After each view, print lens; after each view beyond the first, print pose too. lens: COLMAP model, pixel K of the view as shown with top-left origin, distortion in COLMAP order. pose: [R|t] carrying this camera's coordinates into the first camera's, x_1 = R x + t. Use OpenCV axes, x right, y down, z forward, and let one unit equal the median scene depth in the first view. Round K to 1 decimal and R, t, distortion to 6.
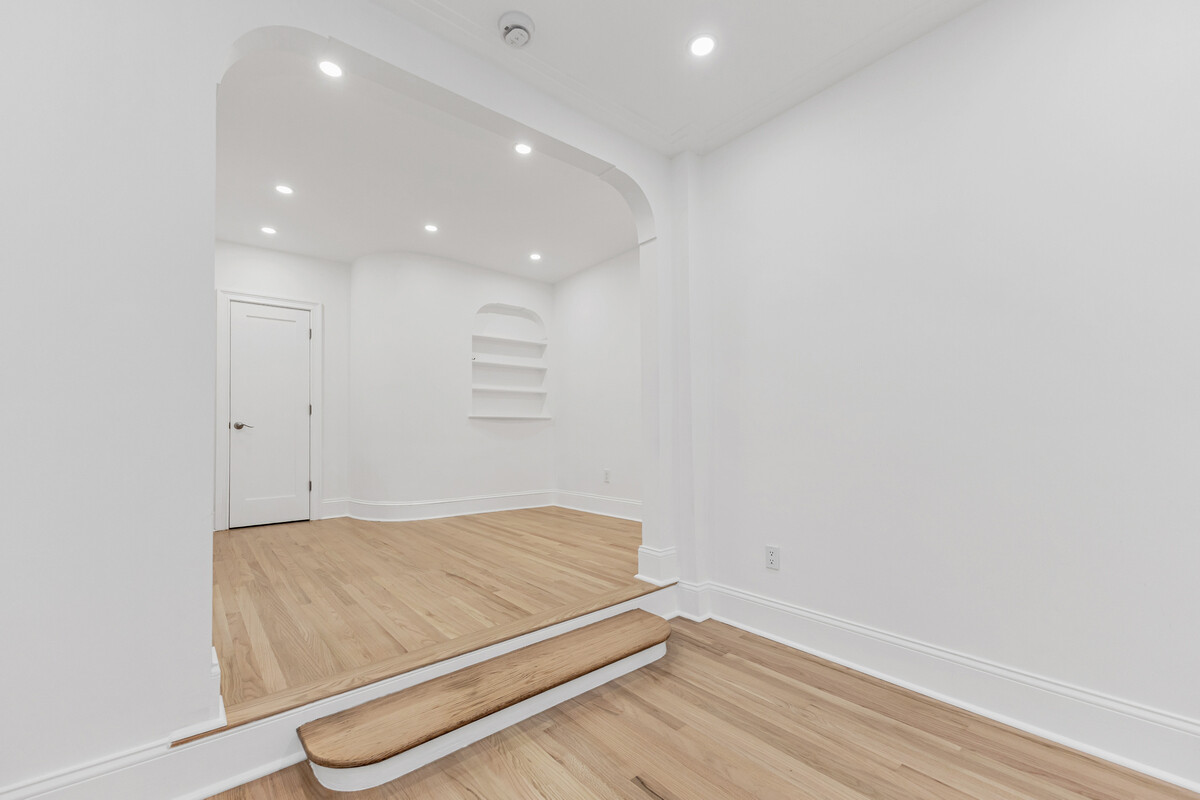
lens RADIAL K [[492.4, 0, 602.1], [0, 492.4, 421.5], [0, 0, 1]] dist [-0.001547, -0.000120]
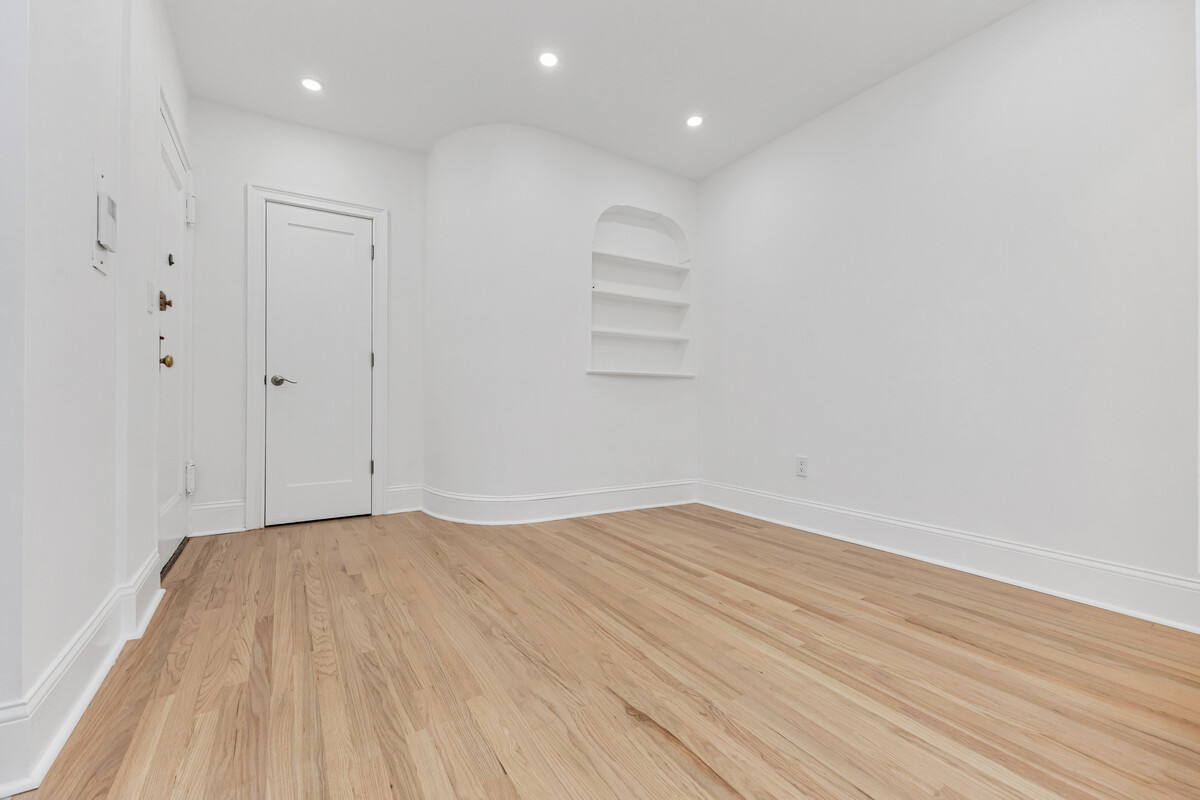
lens RADIAL K [[506.0, 0, 569.5], [0, 506.0, 398.5], [0, 0, 1]] dist [0.001802, 0.000149]
pose [[0.981423, 0.013864, -0.191355, -0.193933], [-0.009522, 0.999676, 0.023592, 0.013380], [0.191620, -0.021332, 0.981237, 0.376094]]
